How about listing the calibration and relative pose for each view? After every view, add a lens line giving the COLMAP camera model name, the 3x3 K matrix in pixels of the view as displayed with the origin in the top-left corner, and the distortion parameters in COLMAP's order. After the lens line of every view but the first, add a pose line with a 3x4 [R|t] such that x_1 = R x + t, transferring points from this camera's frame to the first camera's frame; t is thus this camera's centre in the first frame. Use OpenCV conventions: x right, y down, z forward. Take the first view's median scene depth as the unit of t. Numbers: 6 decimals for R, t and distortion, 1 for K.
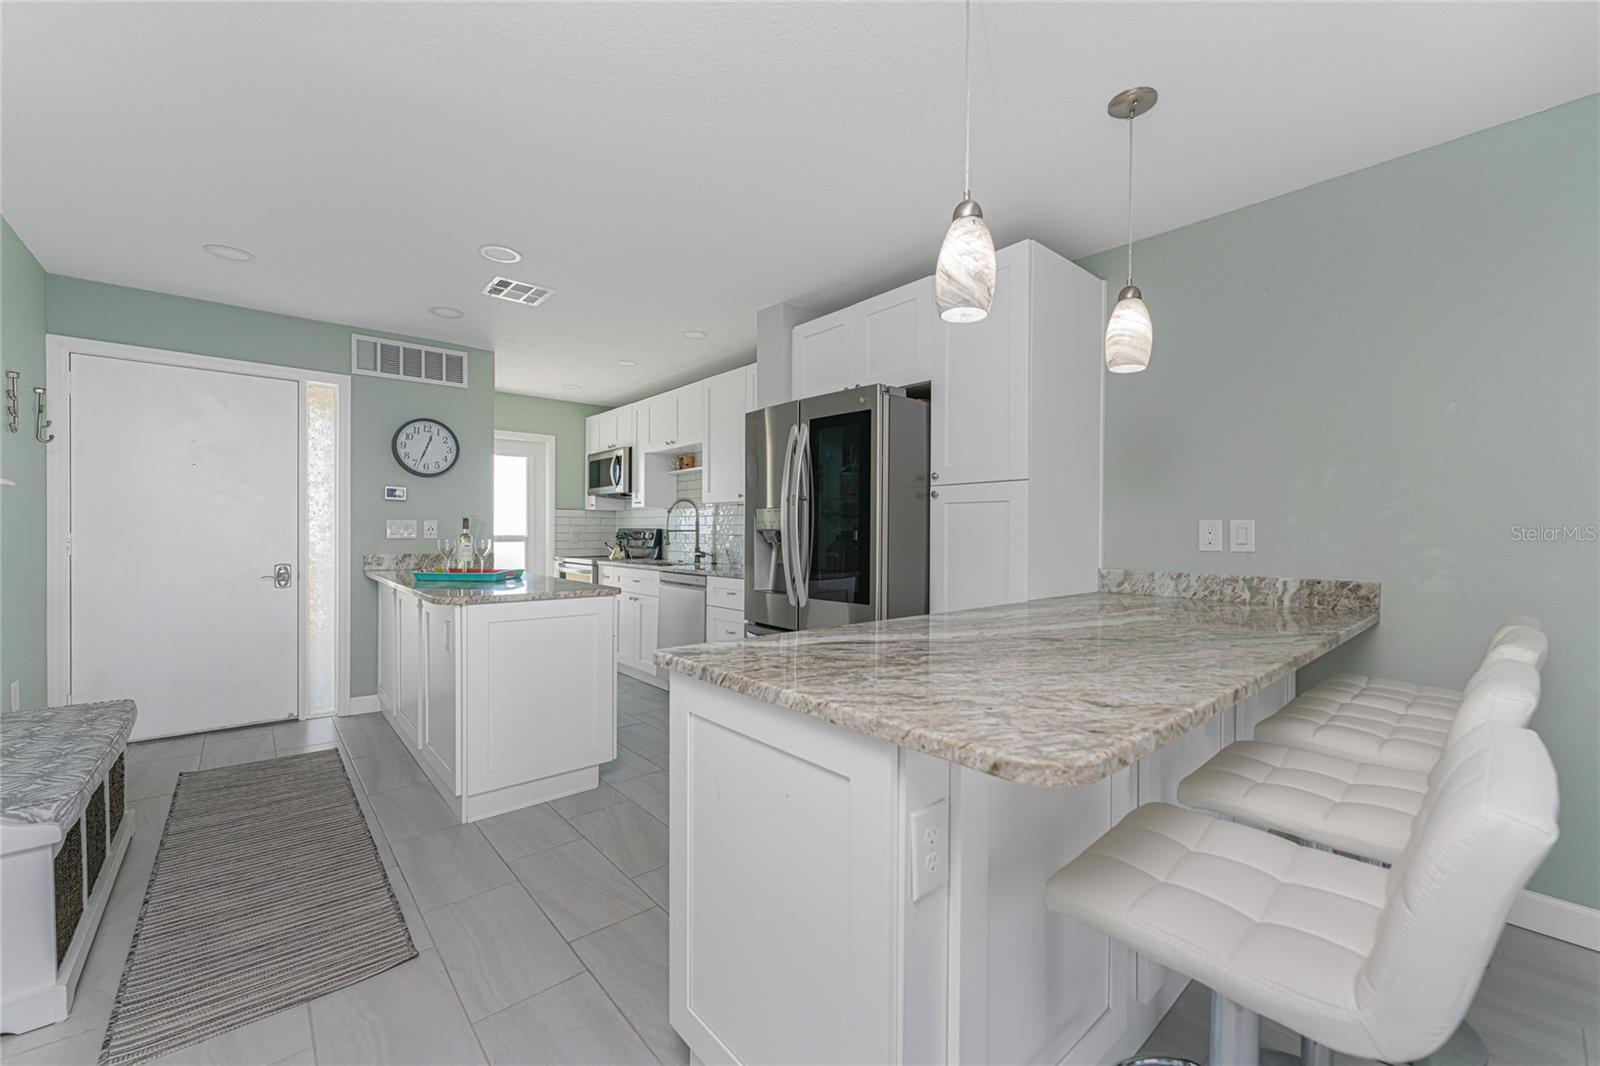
lens RADIAL K [[633.9, 0, 785.9], [0, 633.9, 533.0], [0, 0, 1]] dist [0.007871, -0.002488]
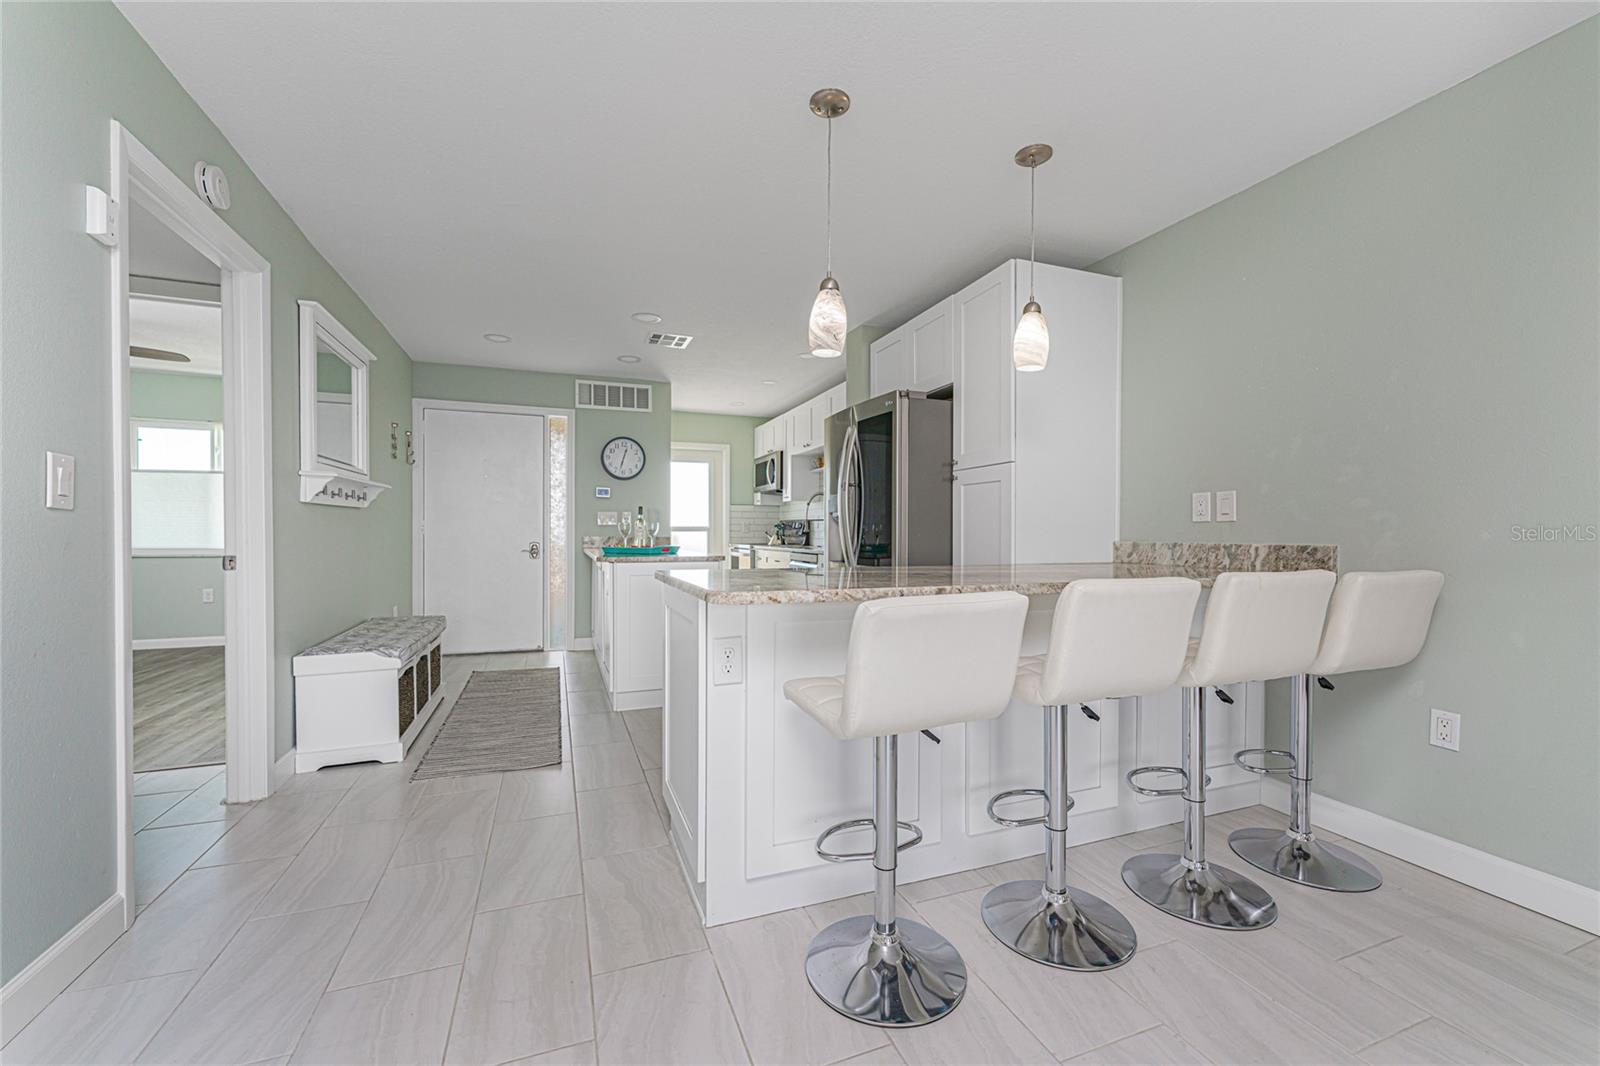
lens RADIAL K [[633.9, 0, 784.1], [0, 633.9, 531.5], [0, 0, 1]] dist [0.007871, -0.002488]
pose [[0.937563, -0.003061, -0.347803, 0.239067], [0.001146, 0.999983, -0.005713, 0.031674], [0.347815, 0.004958, 0.937550, -0.154973]]
